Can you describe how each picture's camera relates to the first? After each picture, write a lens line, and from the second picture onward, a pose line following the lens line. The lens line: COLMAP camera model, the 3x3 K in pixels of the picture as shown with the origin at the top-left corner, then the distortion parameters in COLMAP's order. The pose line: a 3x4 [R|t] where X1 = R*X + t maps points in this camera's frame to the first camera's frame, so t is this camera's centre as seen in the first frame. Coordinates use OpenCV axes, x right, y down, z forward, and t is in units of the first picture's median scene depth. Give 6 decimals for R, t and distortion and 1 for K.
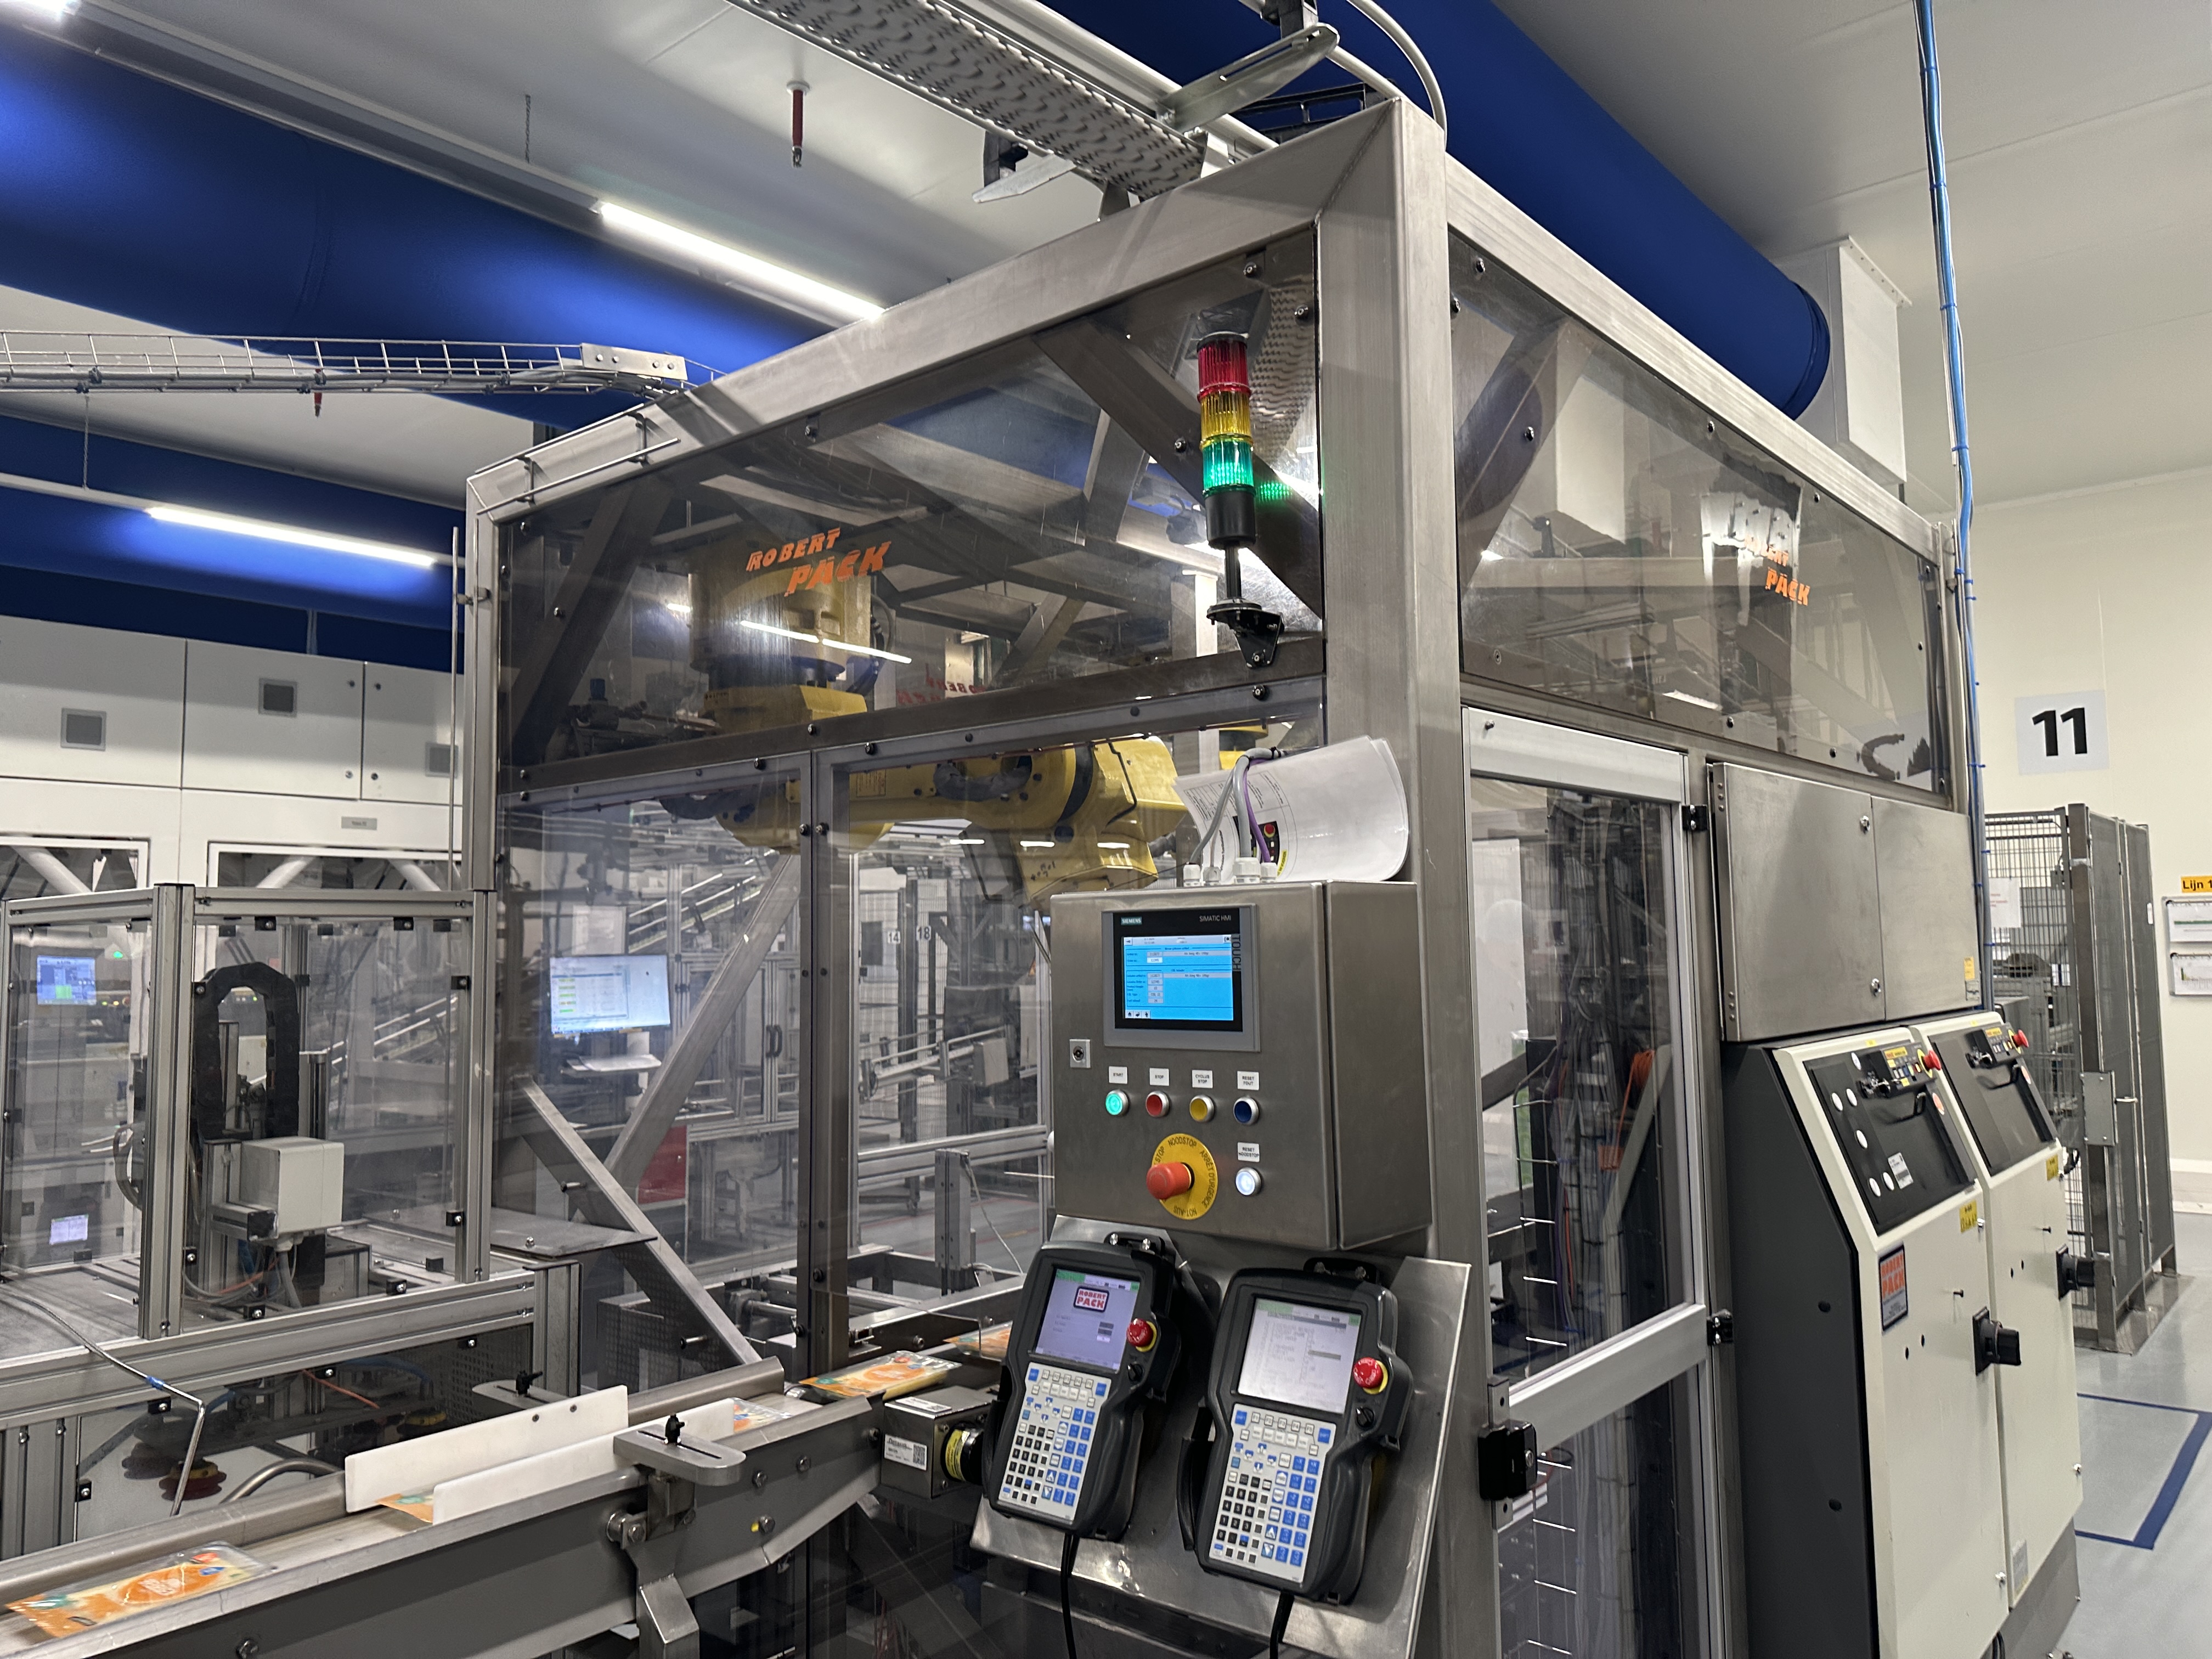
lens RADIAL K [[1581.1, 0, 1076.9], [0, 1581.1, 849.7], [0, 0, 1]] dist [0.075378, -0.055655]
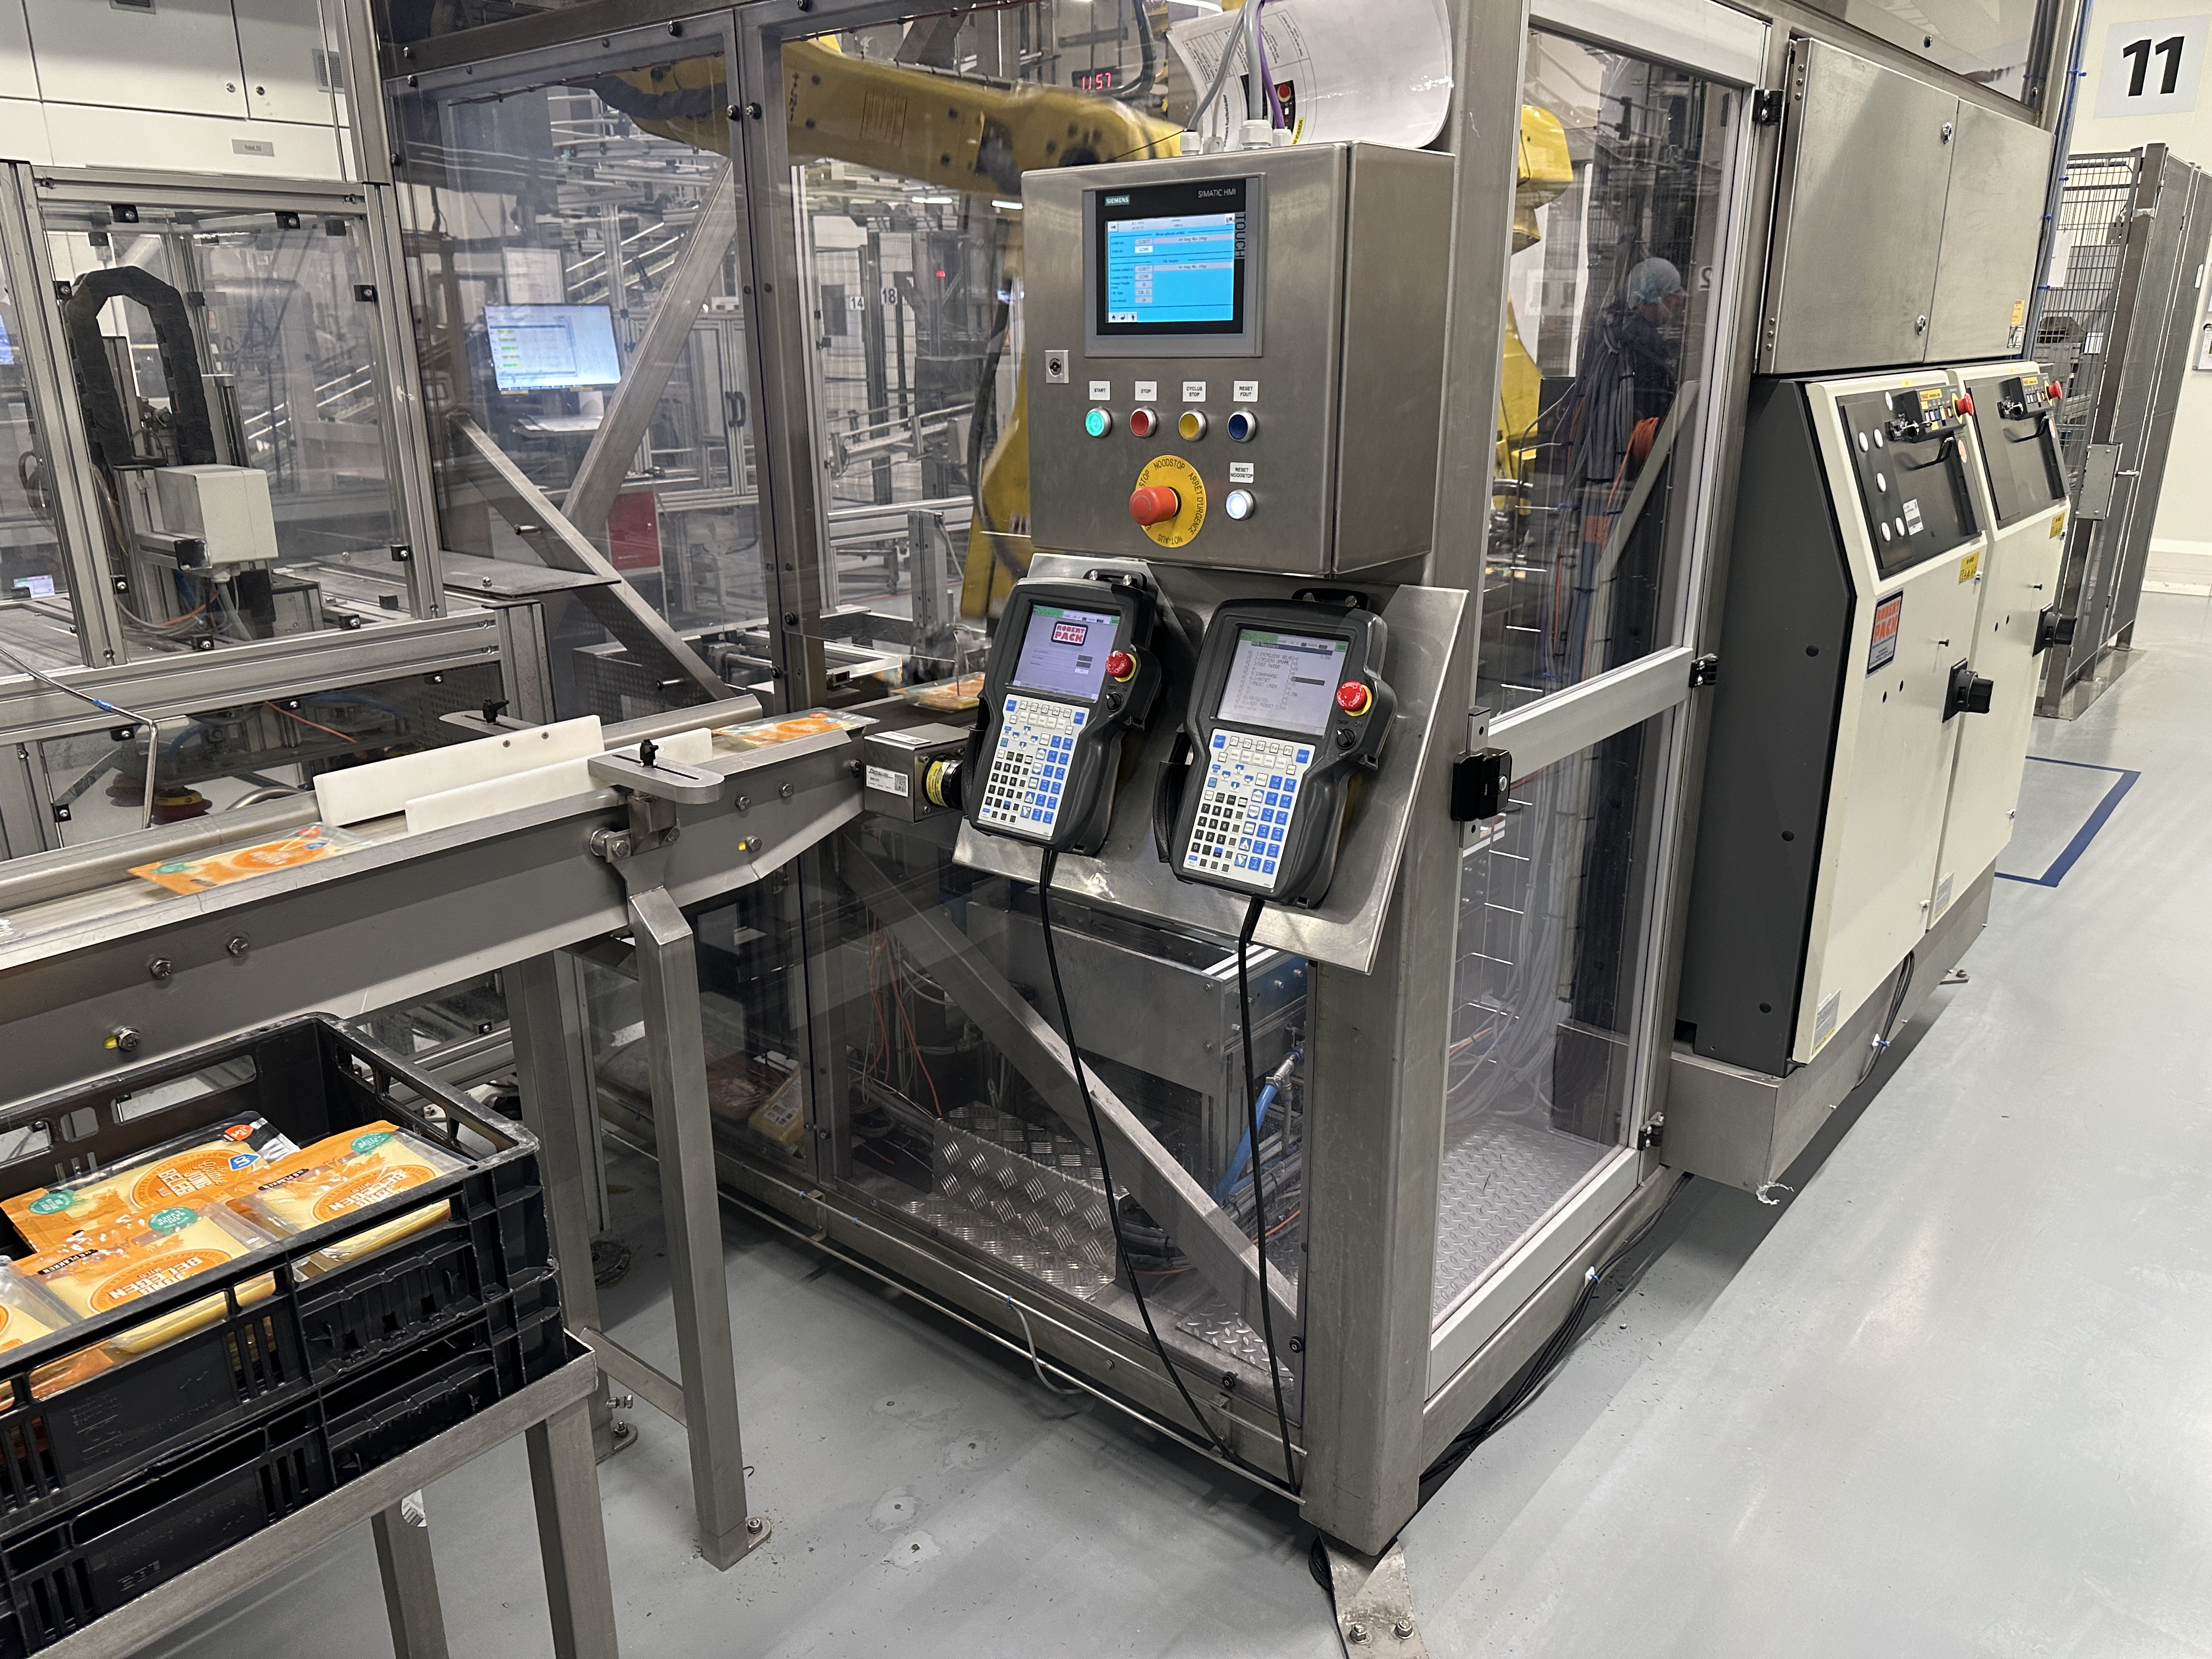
lens RADIAL K [[1563.3, 0, 1062.3], [0, 1563.3, 831.9], [0, 0, 1]] dist [0.195688, -0.216662]
pose [[0.999986, -0.000157, 0.005218, -0.000394], [-0.001732, 0.932898, 0.360136, 0.039526], [-0.004925, -0.360140, 0.932885, 0.046762]]
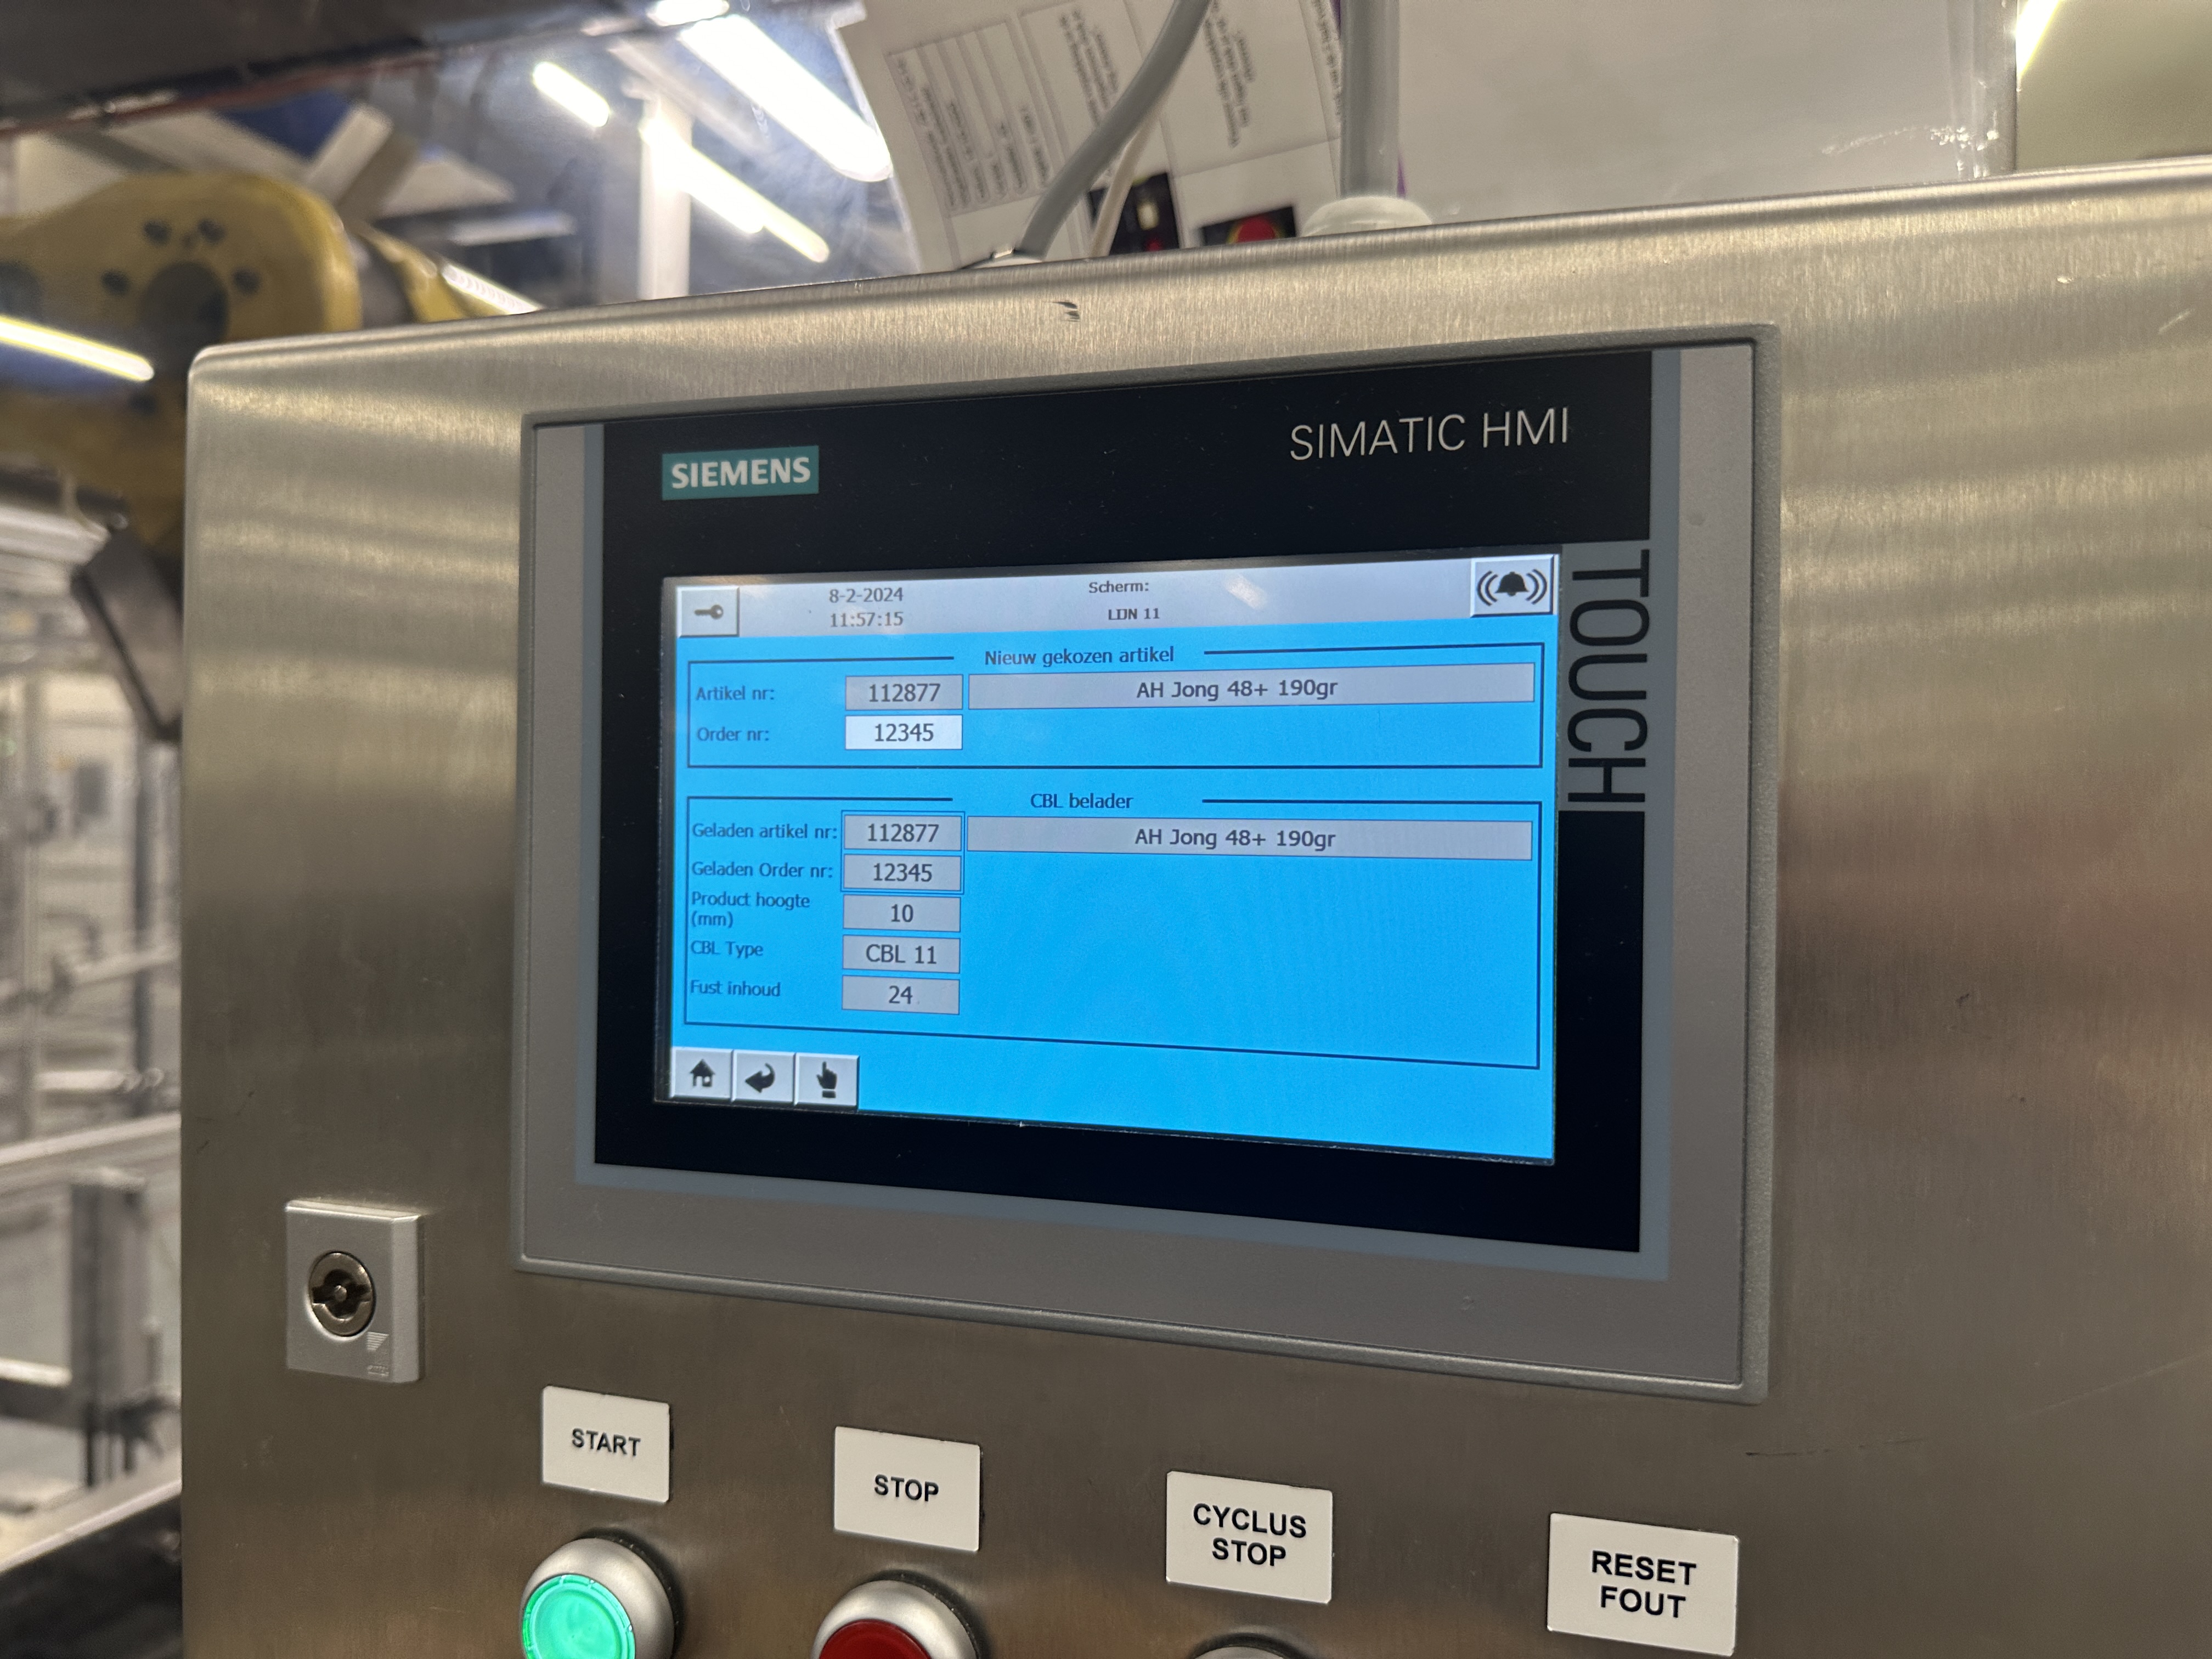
lens RADIAL K [[1563.3, 0, 1062.3], [0, 1563.3, 831.9], [0, 0, 1]] dist [0.195688, -0.216662]
pose [[0.923908, 0.017396, 0.382220, 0.004007], [-0.044766, 0.997020, 0.062831, 0.052547], [-0.379987, -0.075161, 0.921933, 0.648169]]
